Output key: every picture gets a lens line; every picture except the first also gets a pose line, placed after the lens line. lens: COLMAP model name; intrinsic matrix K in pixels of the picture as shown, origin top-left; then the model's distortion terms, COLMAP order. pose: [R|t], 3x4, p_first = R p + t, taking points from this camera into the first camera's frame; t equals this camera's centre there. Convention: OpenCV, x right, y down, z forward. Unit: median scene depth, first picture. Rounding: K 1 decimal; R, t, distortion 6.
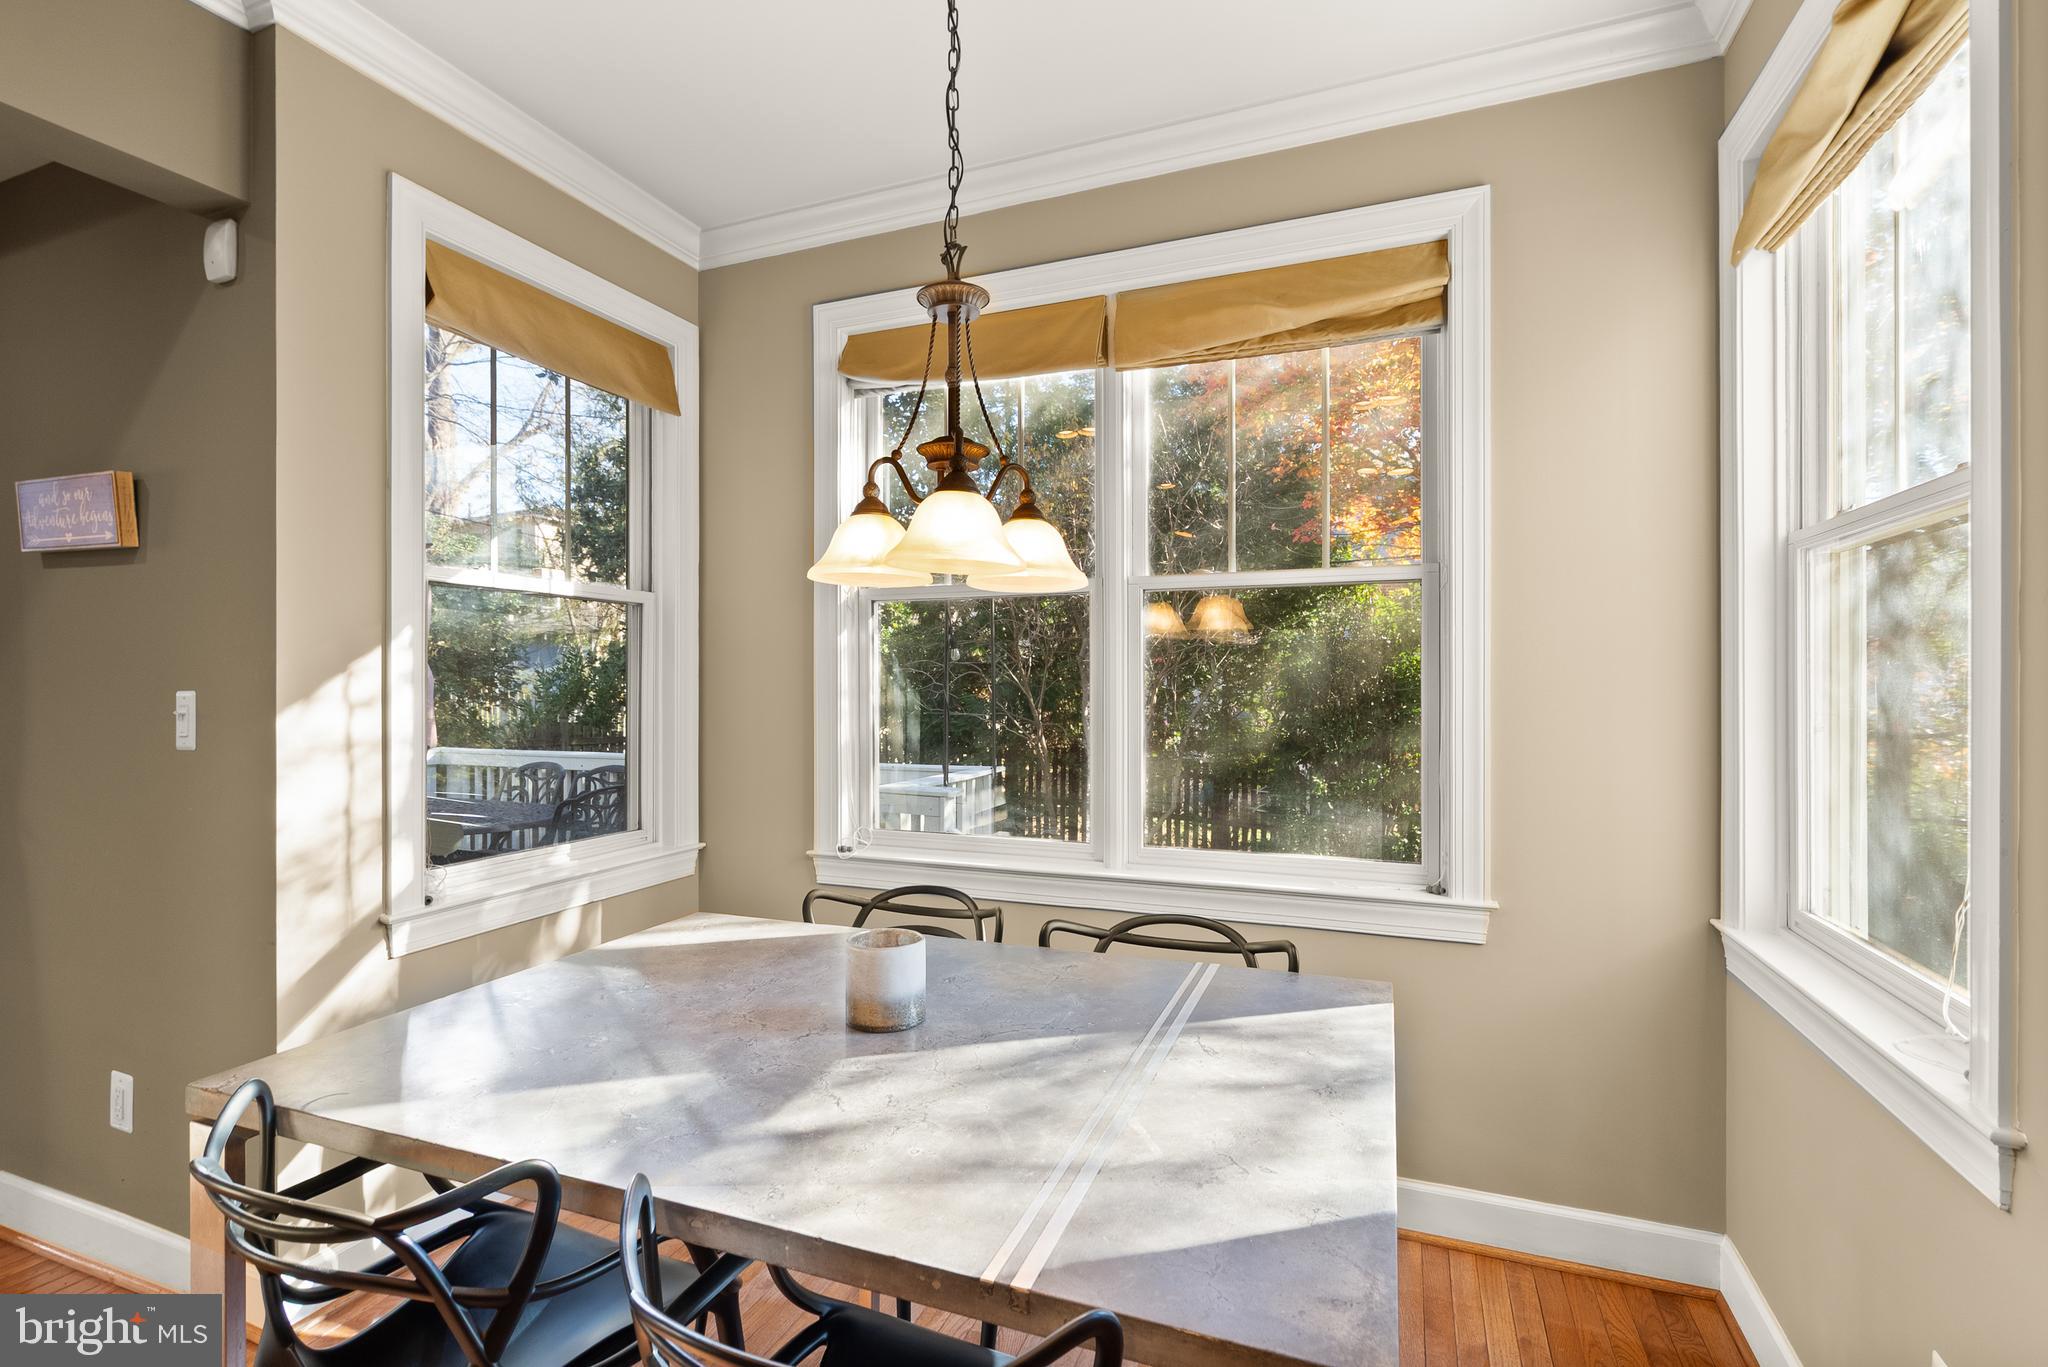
lens RADIAL K [[940.9, 0, 1022.9], [0, 940.9, 684.7], [0, 0, 1]] dist [-0.002767, 0.001404]
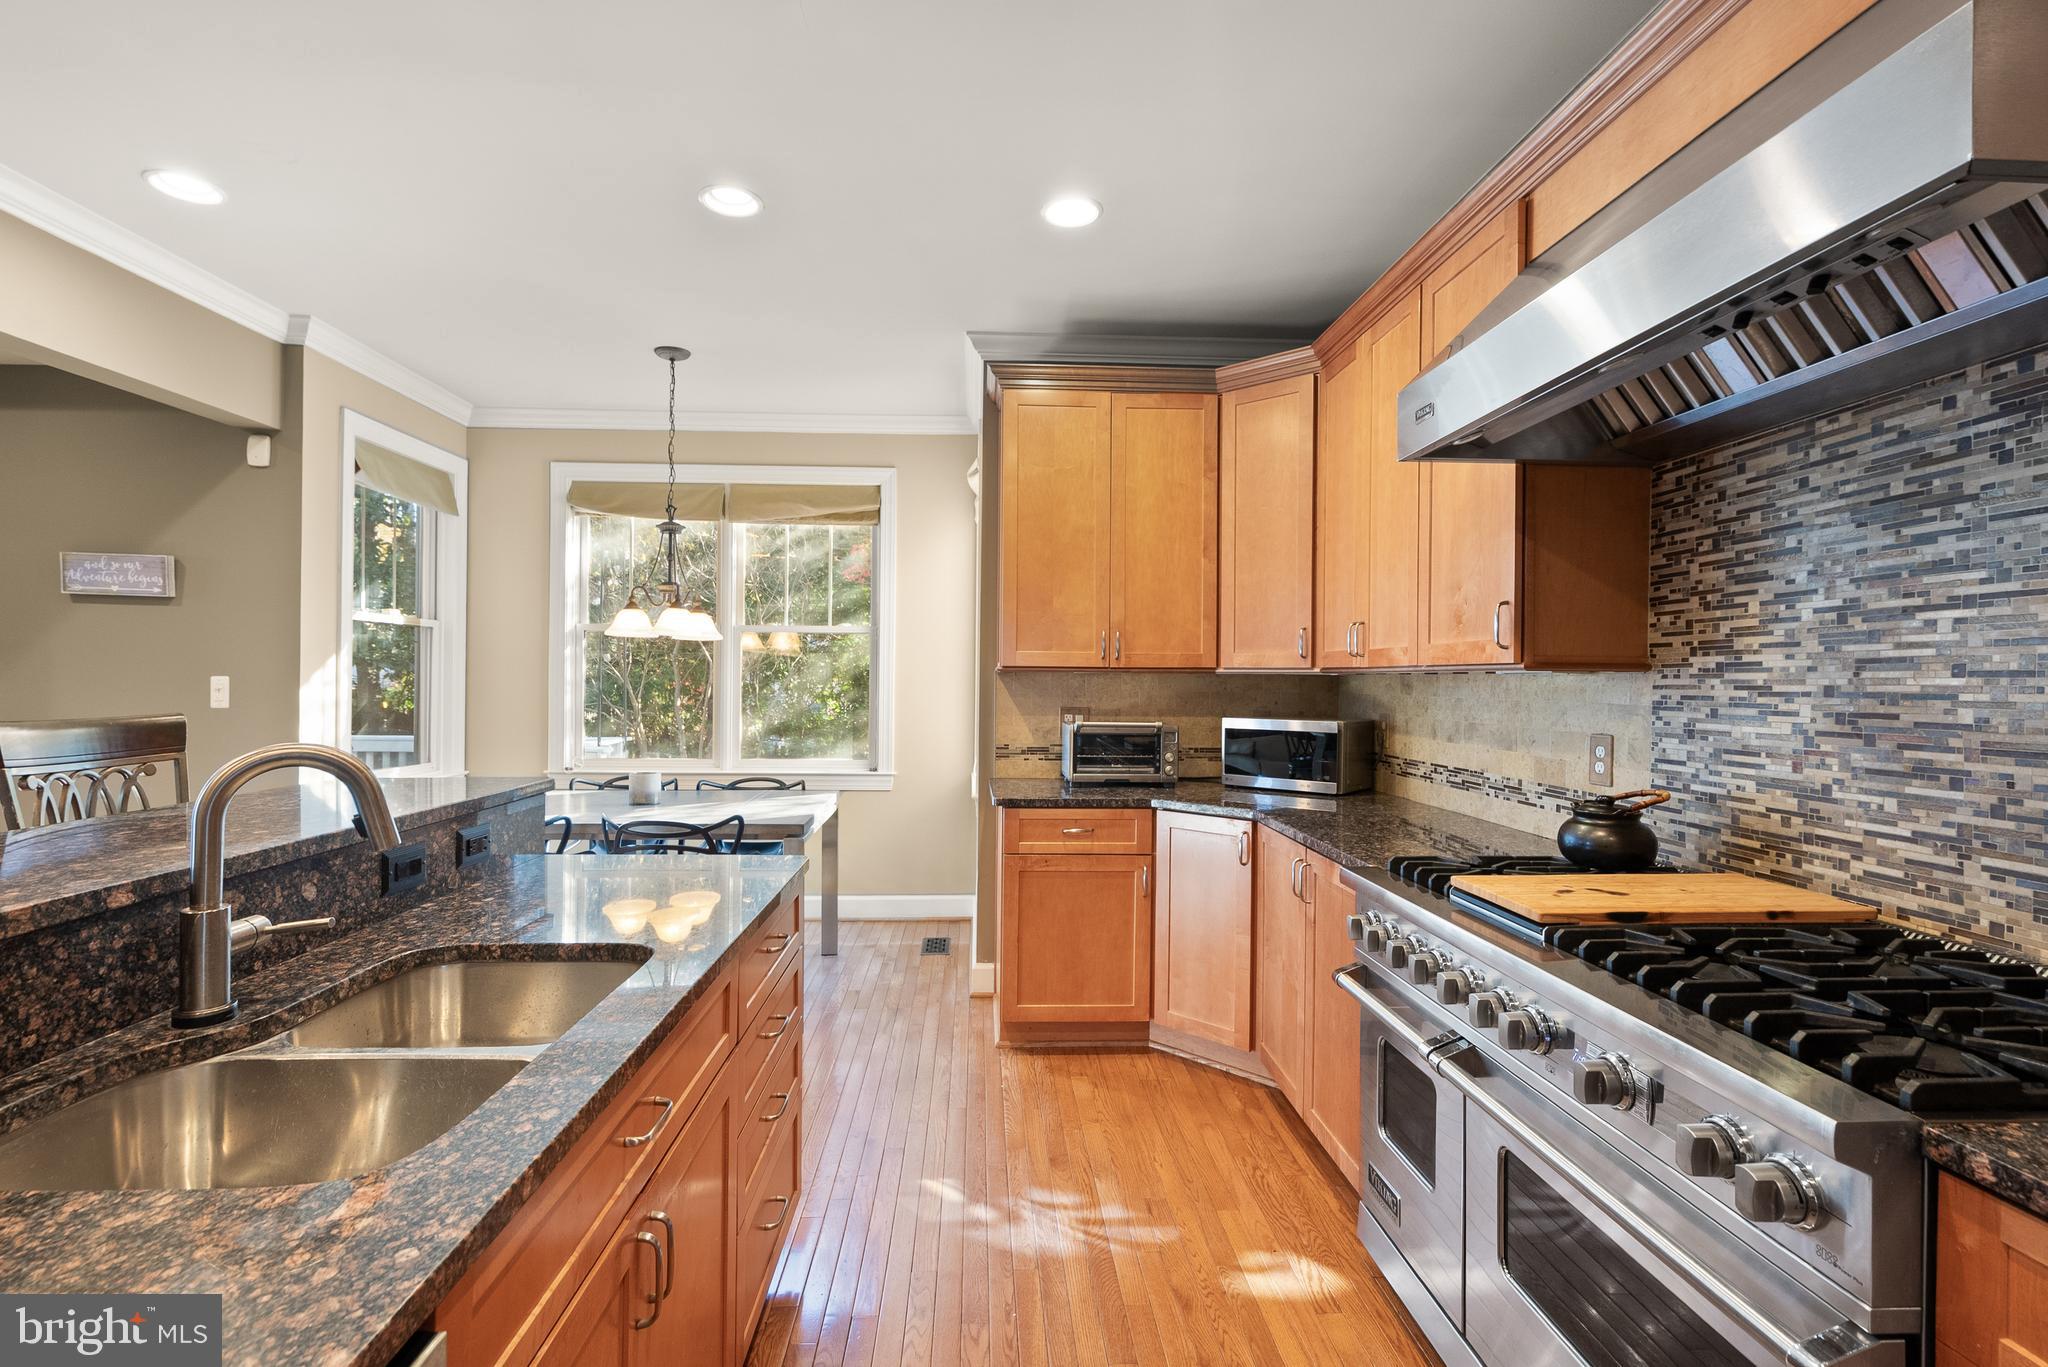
lens RADIAL K [[940.9, 0, 1013.4], [0, 940.9, 673.5], [0, 0, 1]] dist [-0.002767, 0.001404]
pose [[0.910611, 0.012281, 0.413081, -0.190688], [-0.009066, 0.999911, -0.009743, 0.003773], [-0.413164, 0.005127, 0.910642, -1.179067]]
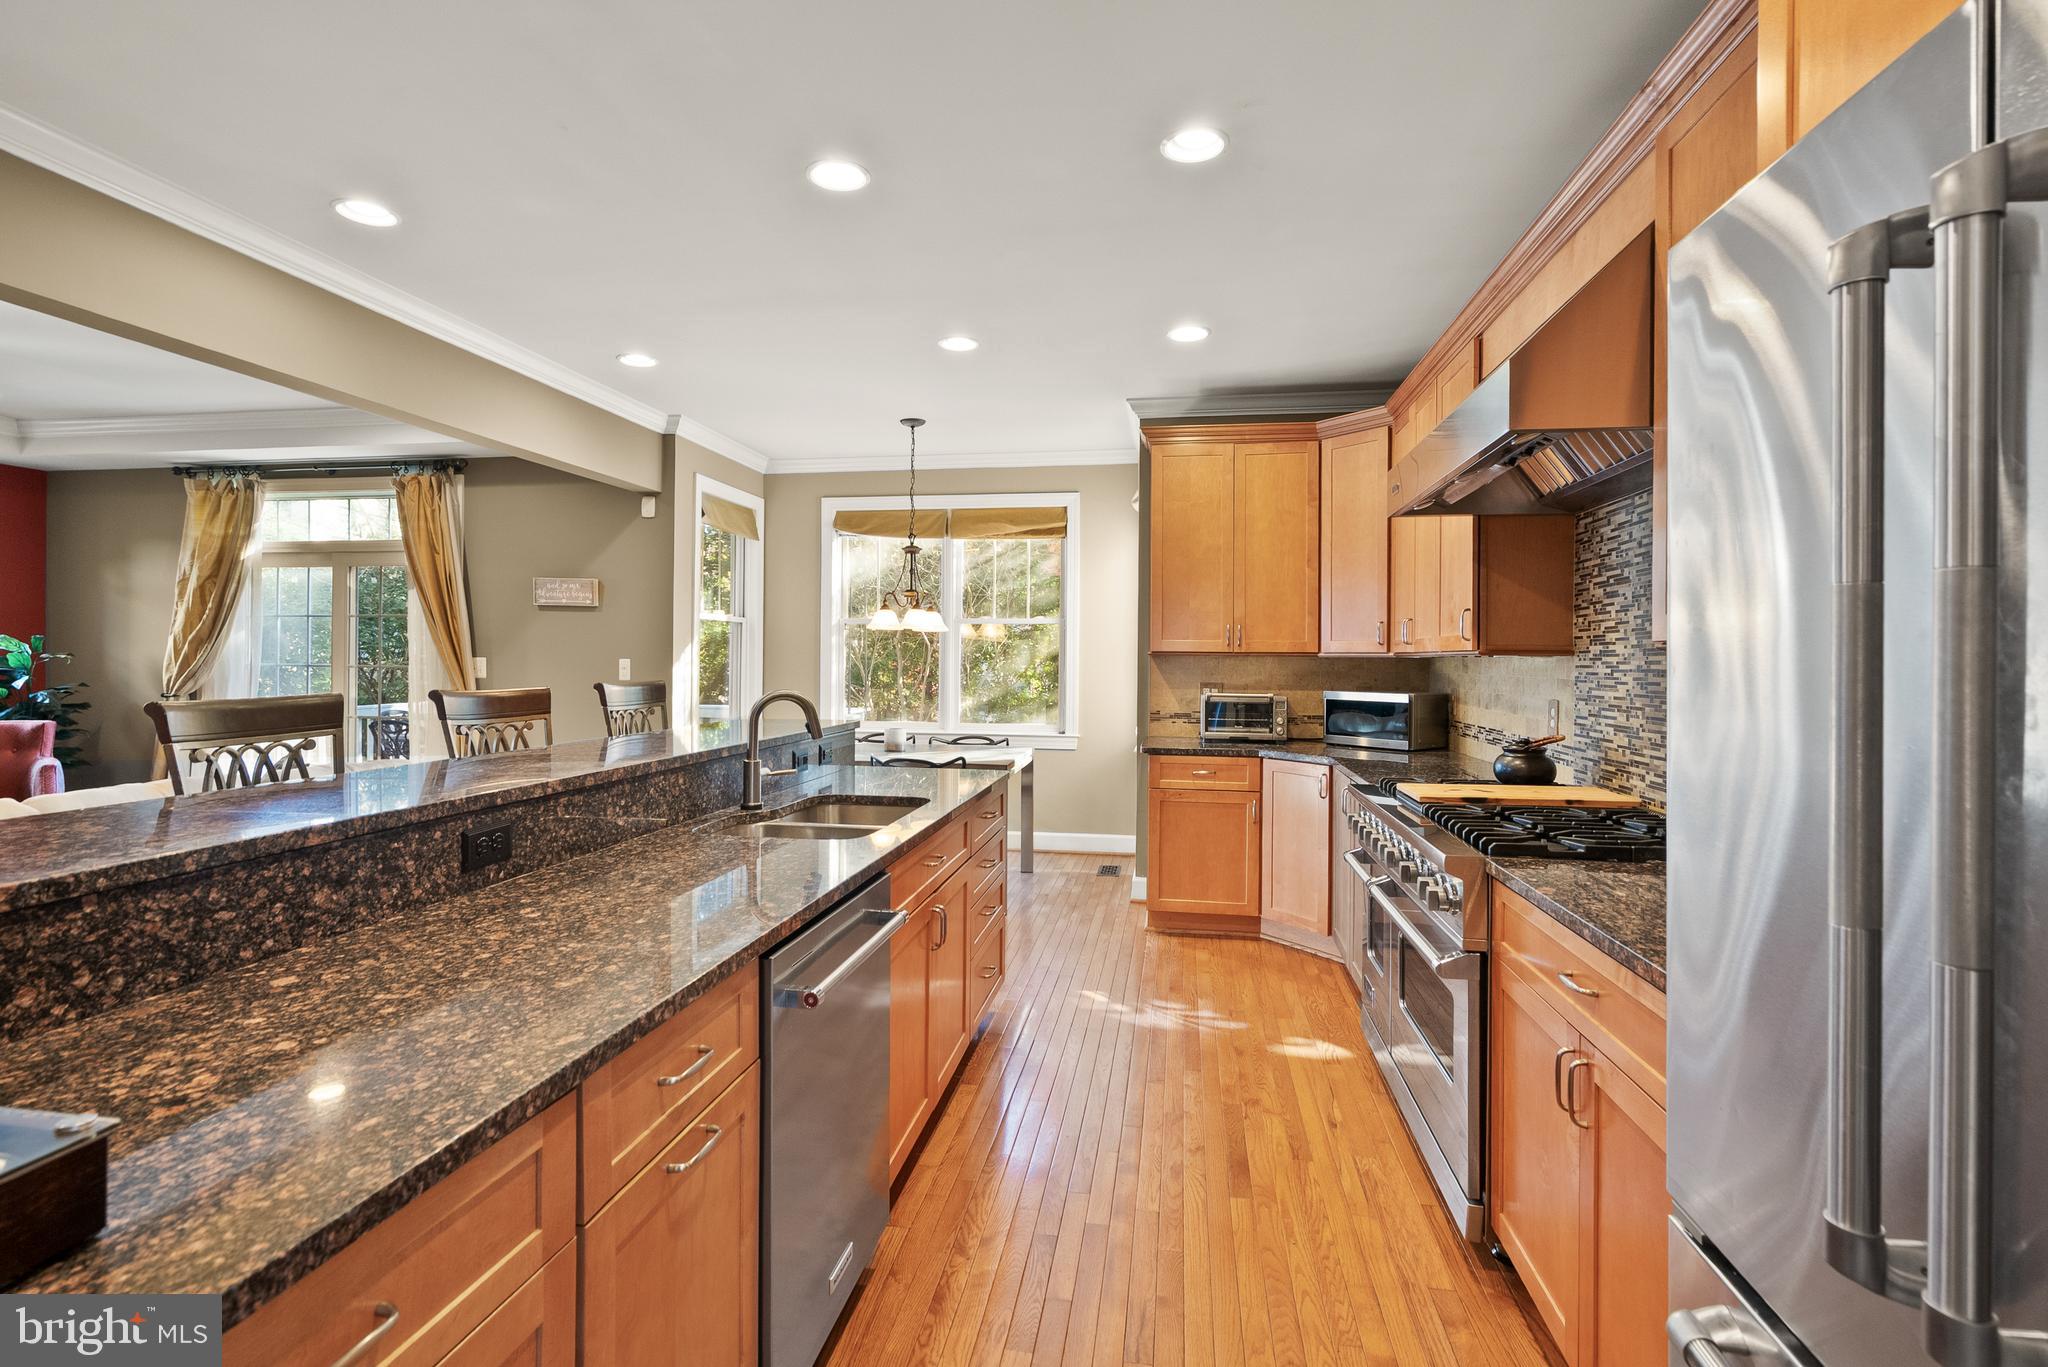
lens RADIAL K [[940.9, 0, 1025.4], [0, 940.9, 649.8], [0, 0, 1]] dist [-0.002767, 0.001404]
pose [[0.975084, 0.012151, 0.221503, -0.298875], [-0.009524, 0.999871, -0.012925, 0.003293], [-0.221631, 0.010494, 0.975074, -1.724059]]
